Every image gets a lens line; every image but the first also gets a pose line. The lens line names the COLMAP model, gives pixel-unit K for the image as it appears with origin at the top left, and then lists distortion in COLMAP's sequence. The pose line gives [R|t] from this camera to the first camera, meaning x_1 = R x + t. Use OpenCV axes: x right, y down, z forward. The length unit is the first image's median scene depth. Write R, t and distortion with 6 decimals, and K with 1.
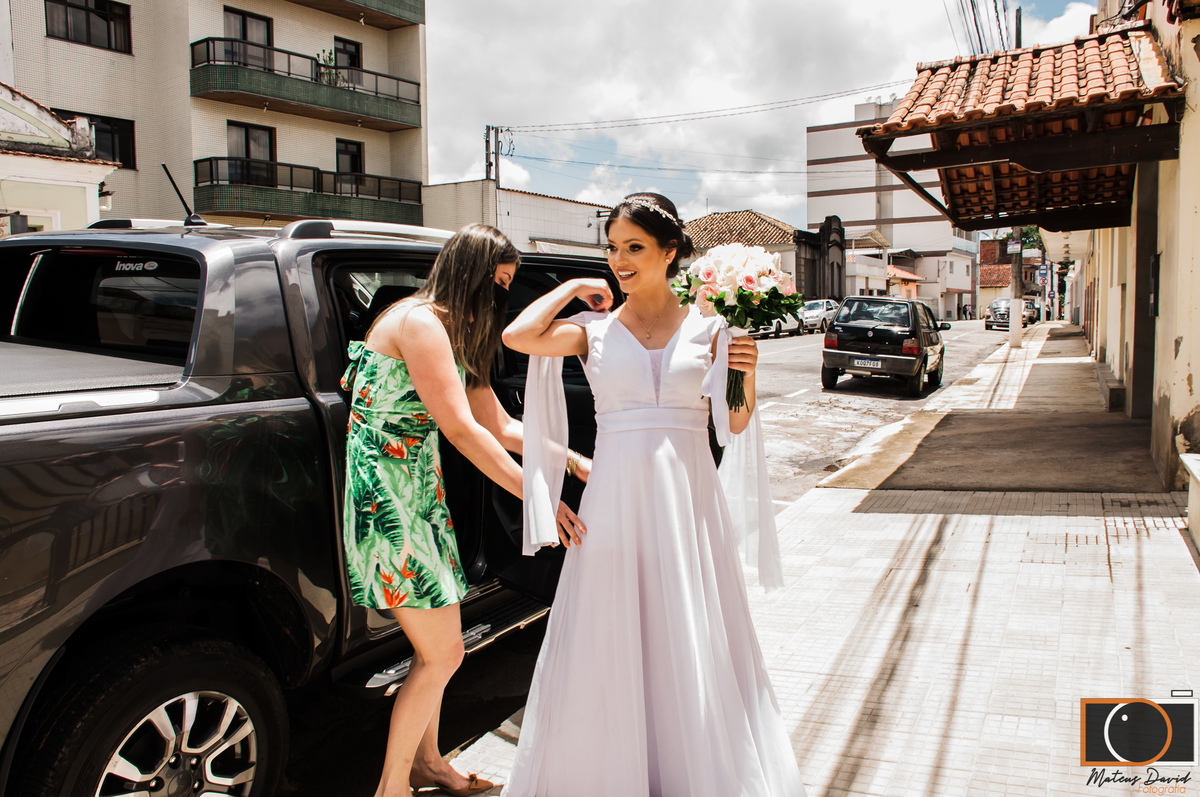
lens RADIAL K [[959.6, 0, 600.0], [0, 959.6, 398.5], [0, 0, 1]] dist [-0.061334, 0.001404]
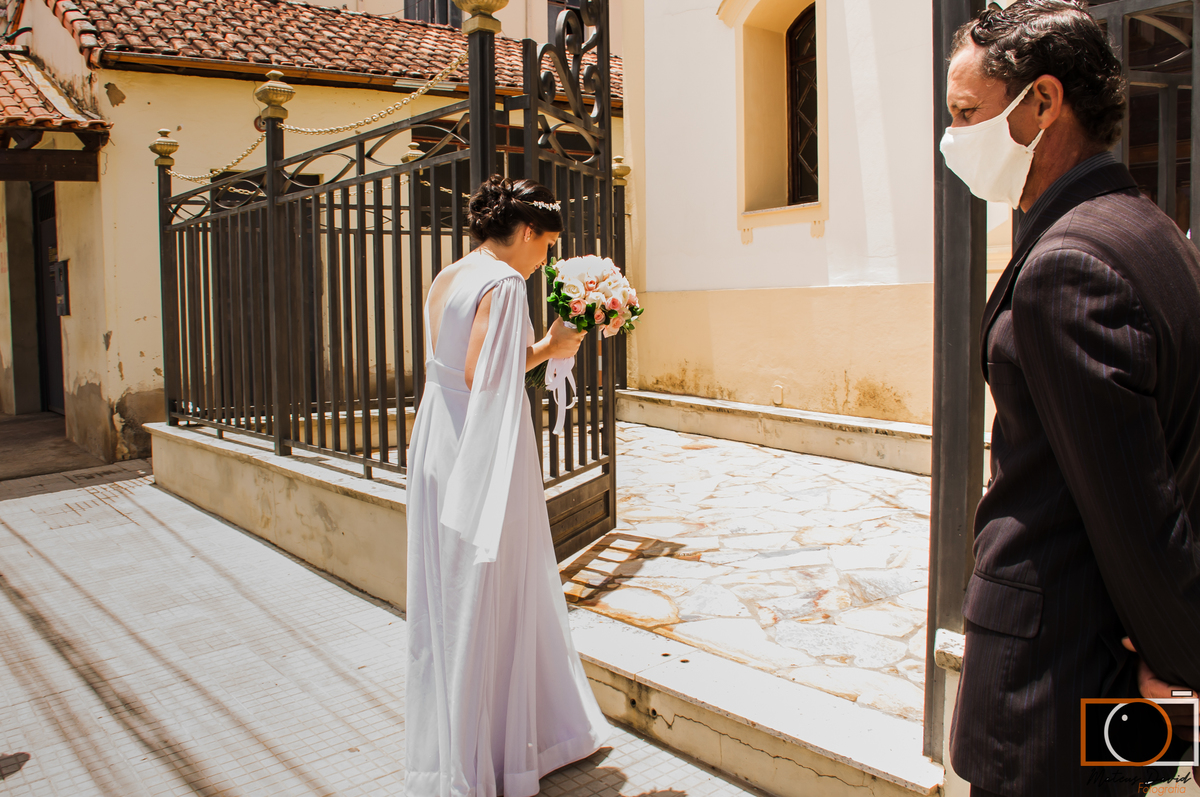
lens RADIAL K [[959.6, 0, 600.0], [0, 959.6, 398.5], [0, 0, 1]] dist [-0.061334, 0.001404]
pose [[0.405450, -0.080160, 0.910596, -0.224749], [0.087591, 0.994971, 0.048586, 0.015000], [-0.909911, 0.060061, 0.410433, -0.052305]]
